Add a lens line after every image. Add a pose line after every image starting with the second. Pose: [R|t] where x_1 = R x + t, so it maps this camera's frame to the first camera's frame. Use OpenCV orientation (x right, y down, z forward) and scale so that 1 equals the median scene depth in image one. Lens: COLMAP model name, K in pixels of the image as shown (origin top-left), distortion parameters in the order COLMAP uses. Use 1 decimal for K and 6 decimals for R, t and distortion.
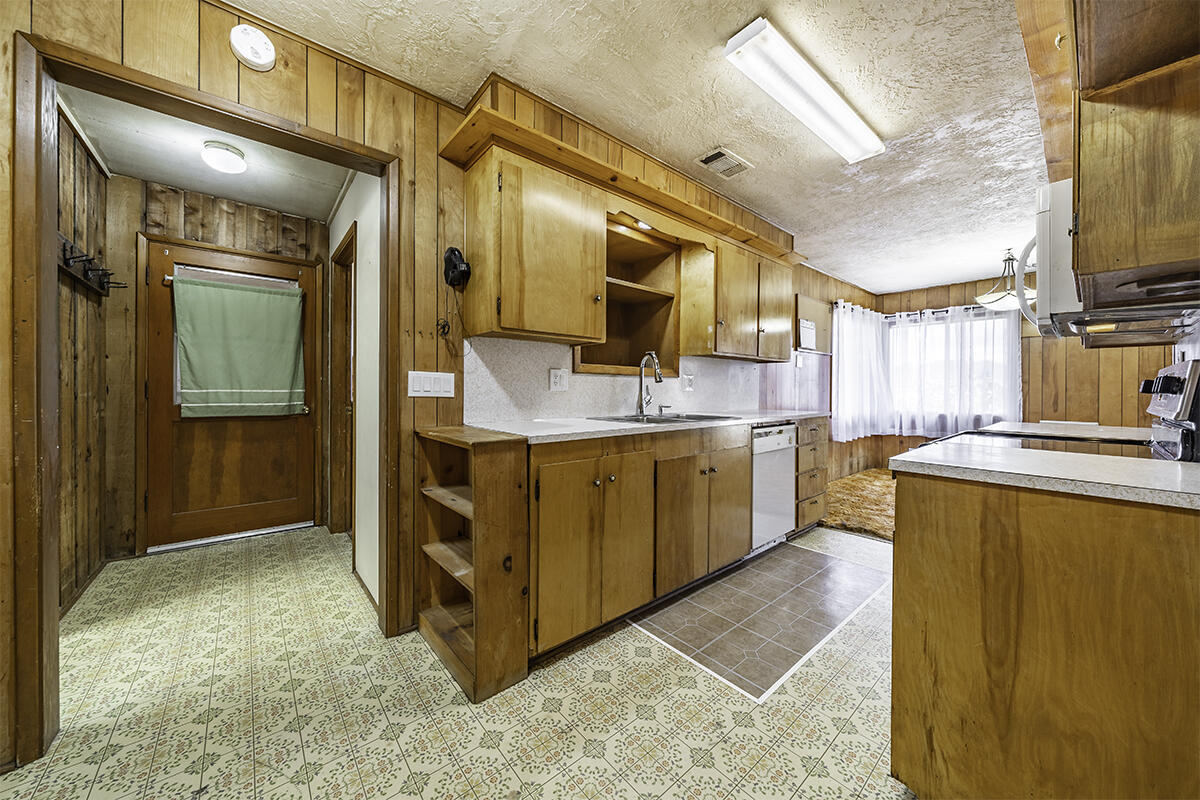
lens RADIAL K [[419.8, 0, 597.0], [0, 419.8, 390.5], [0, 0, 1]] dist [-0.001704, -0.000367]
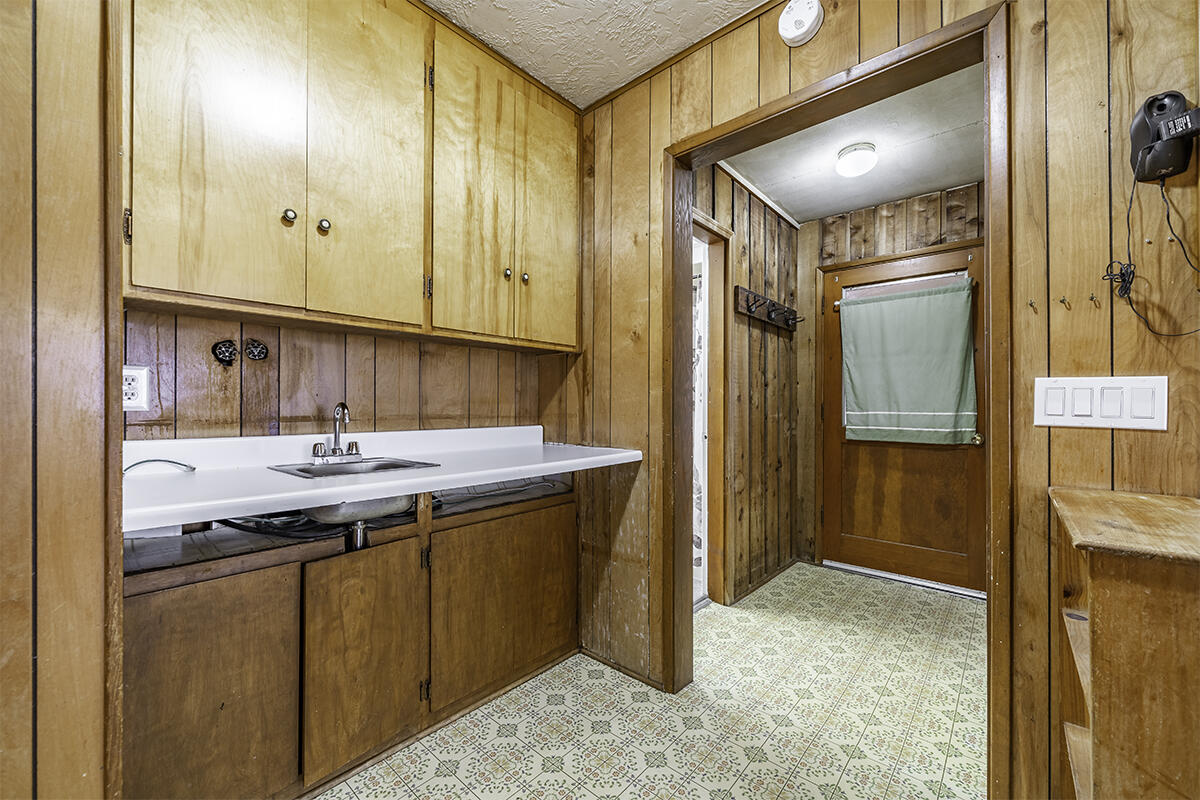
lens RADIAL K [[474.9, 0, 591.9], [0, 474.9, 404.7], [0, 0, 1]] dist [-0.000649, -0.000120]
pose [[0.140483, -0.012124, -0.990009, 0.053827], [-0.005116, 0.999903, -0.012971, -0.000753], [0.990070, 0.006887, 0.140407, 0.266853]]
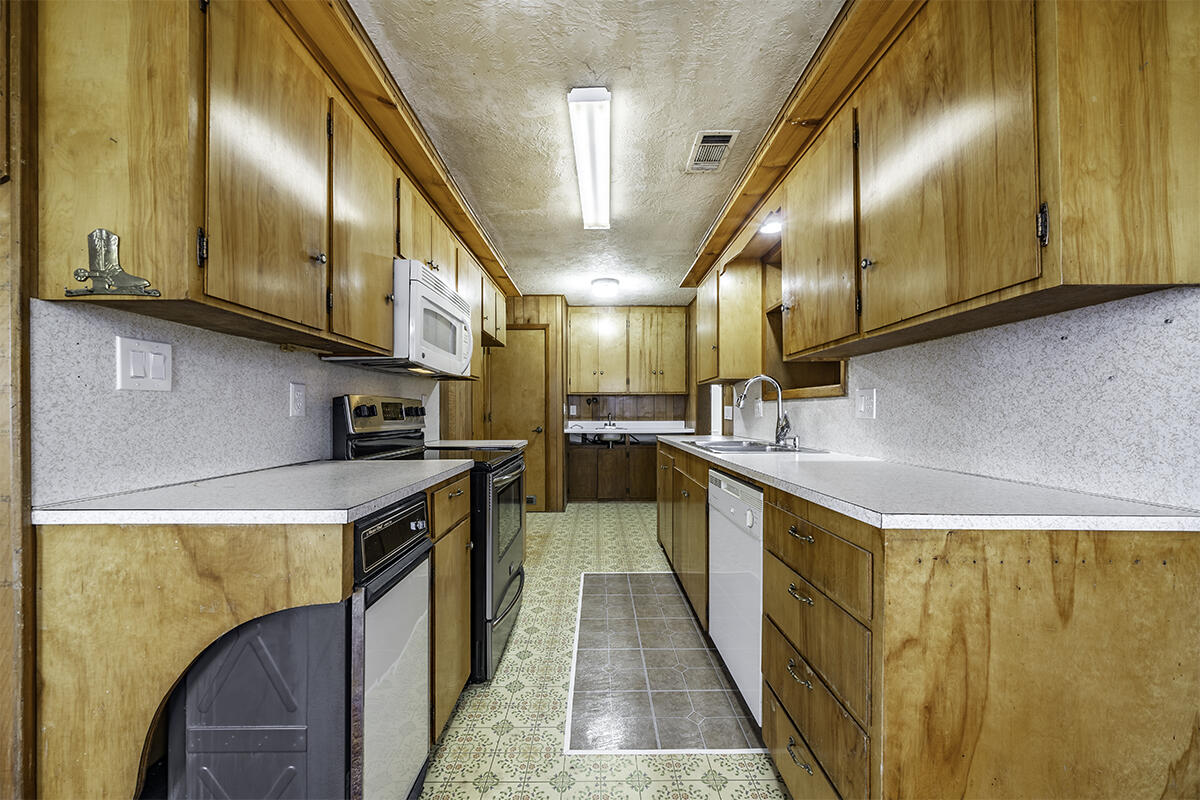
lens RADIAL K [[432.6, 0, 605.0], [0, 432.6, 411.3], [0, 0, 1]] dist [-0.000833, -0.000117]
pose [[-0.632107, -0.009200, -0.774826, 1.163653], [-0.006287, 0.999957, -0.006744, -0.003926], [0.774855, 0.000609, -0.632138, 1.445295]]
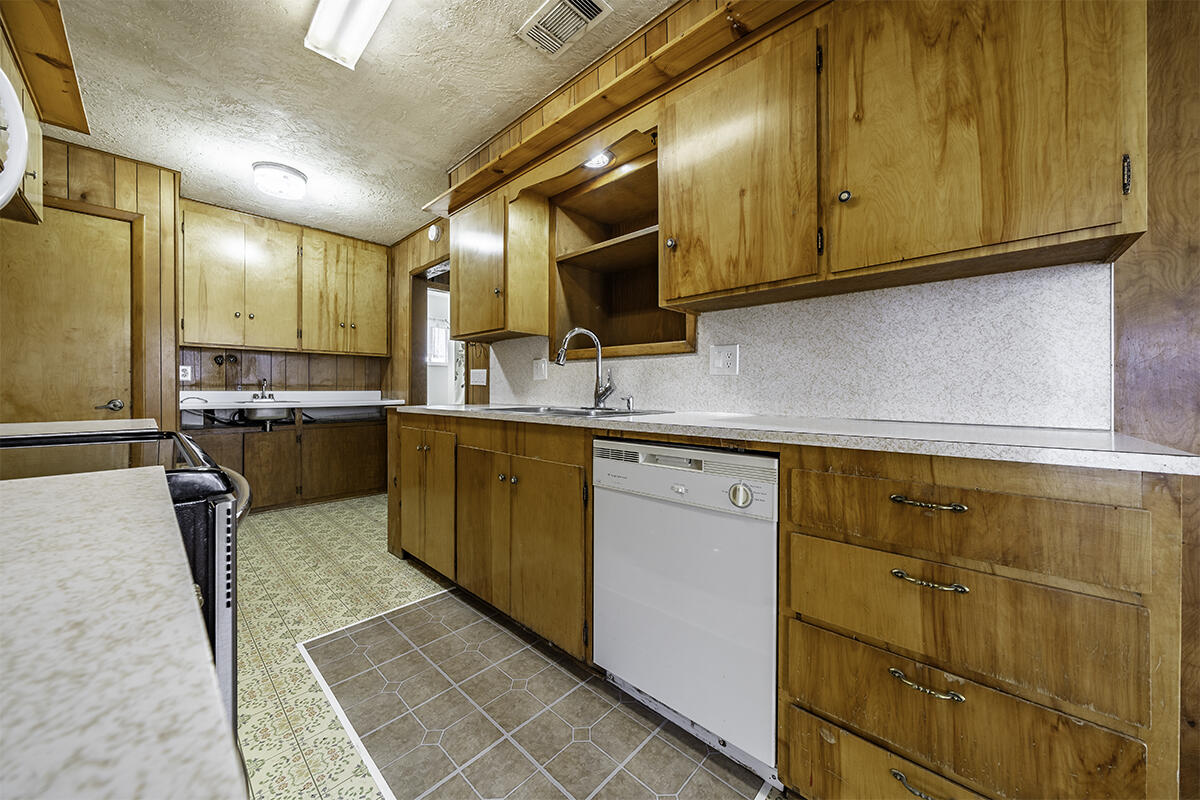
lens RADIAL K [[419.8, 0, 597.0], [0, 419.8, 390.5], [0, 0, 1]] dist [-0.001704, -0.000367]
pose [[0.116907, -0.004695, -0.993132, 0.985556], [-0.005831, 0.999968, -0.005414, 0.033134], [0.993126, 0.006424, 0.116876, 1.016389]]
